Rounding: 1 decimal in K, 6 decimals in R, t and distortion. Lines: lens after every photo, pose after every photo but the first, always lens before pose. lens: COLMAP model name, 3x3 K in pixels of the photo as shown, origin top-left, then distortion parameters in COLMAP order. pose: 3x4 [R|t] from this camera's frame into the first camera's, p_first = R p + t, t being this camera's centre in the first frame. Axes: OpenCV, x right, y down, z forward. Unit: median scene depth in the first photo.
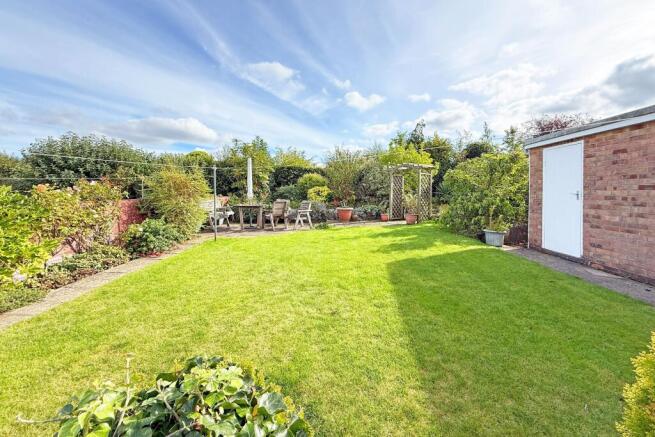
lens RADIAL K [[258.9, 0, 327.1], [0, 258.9, 197.3], [0, 0, 1]] dist [0.021415, 0.000124]
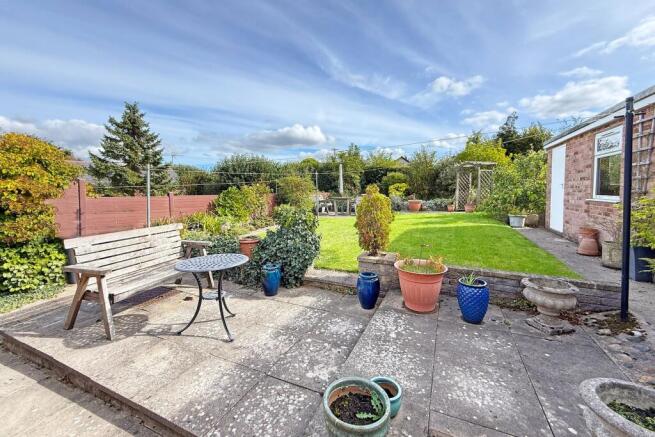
lens RADIAL K [[258.9, 0, 327.1], [0, 258.9, 197.3], [0, 0, 1]] dist [0.021415, 0.000124]
pose [[0.919873, -0.003010, -0.392205, 0.154802], [0.006373, 0.999953, 0.007274, 0.013716], [0.392165, -0.009191, 0.919849, -0.270364]]
